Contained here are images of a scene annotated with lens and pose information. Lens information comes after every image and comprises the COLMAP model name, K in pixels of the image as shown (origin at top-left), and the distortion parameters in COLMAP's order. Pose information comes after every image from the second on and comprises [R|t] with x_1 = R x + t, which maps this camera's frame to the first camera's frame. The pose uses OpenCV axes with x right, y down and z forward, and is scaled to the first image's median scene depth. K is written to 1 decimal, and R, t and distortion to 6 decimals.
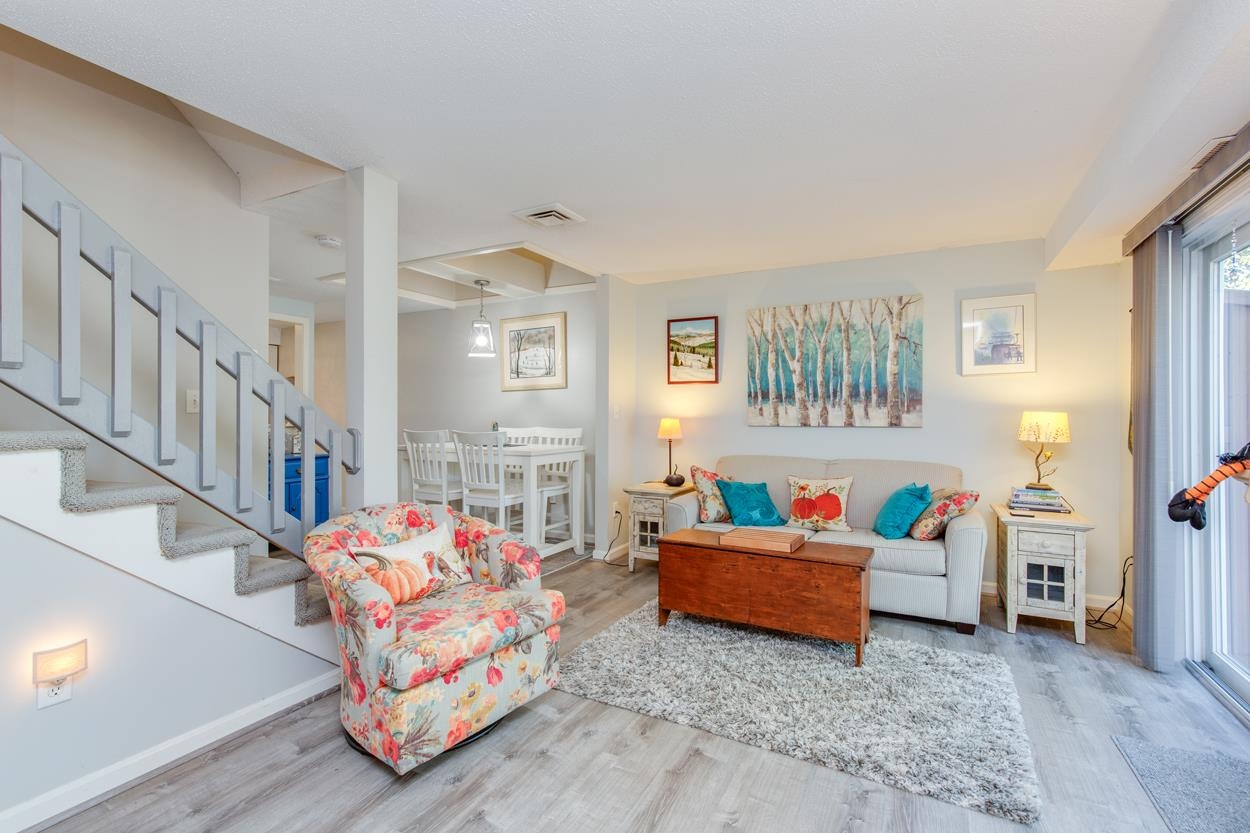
lens RADIAL K [[571.2, 0, 624.7], [0, 571.2, 416.6], [0, 0, 1]] dist [0.007172, -0.001766]
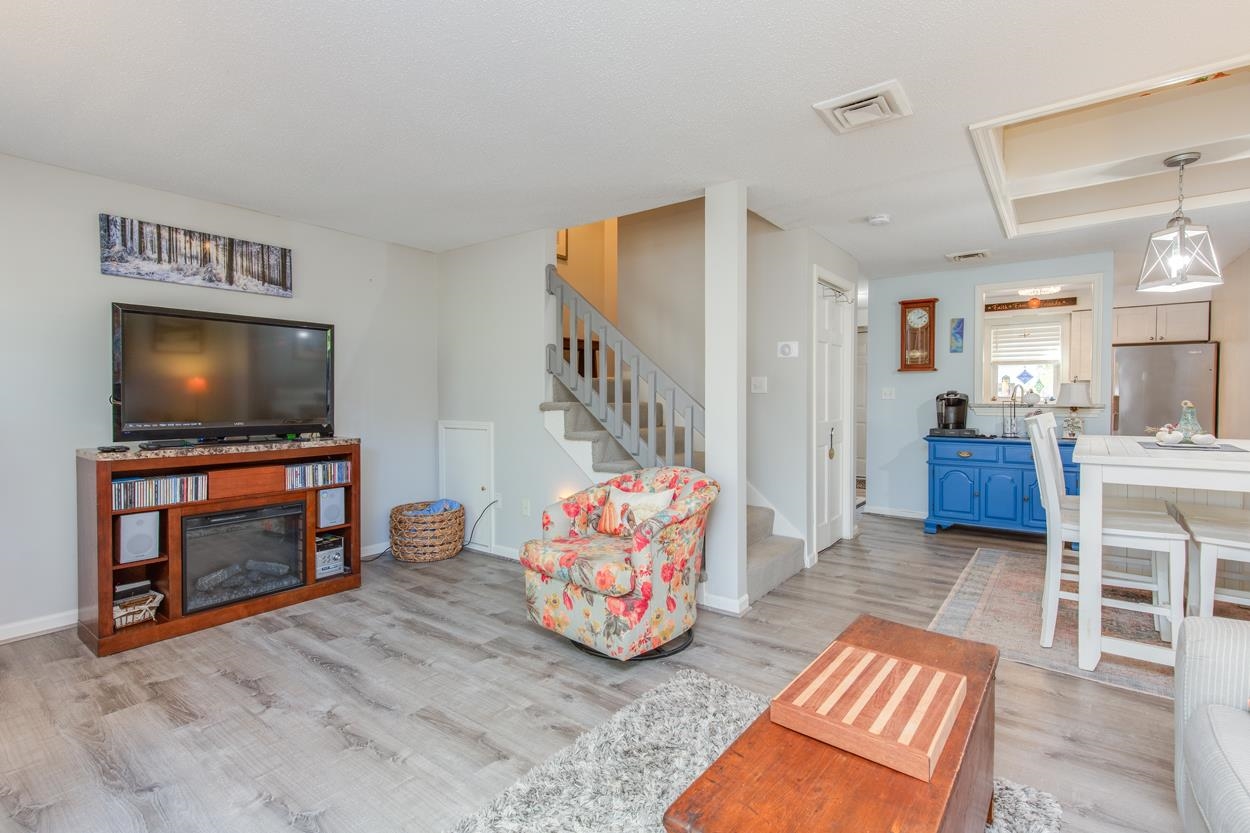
lens RADIAL K [[571.2, 0, 634.5], [0, 571.2, 401.3], [0, 0, 1]] dist [0.007172, -0.001766]
pose [[-0.157230, 0.007285, -0.987535, 0.536431], [0.004691, 0.999967, 0.006630, 0.000903], [0.987551, -0.003590, -0.157259, 0.723566]]
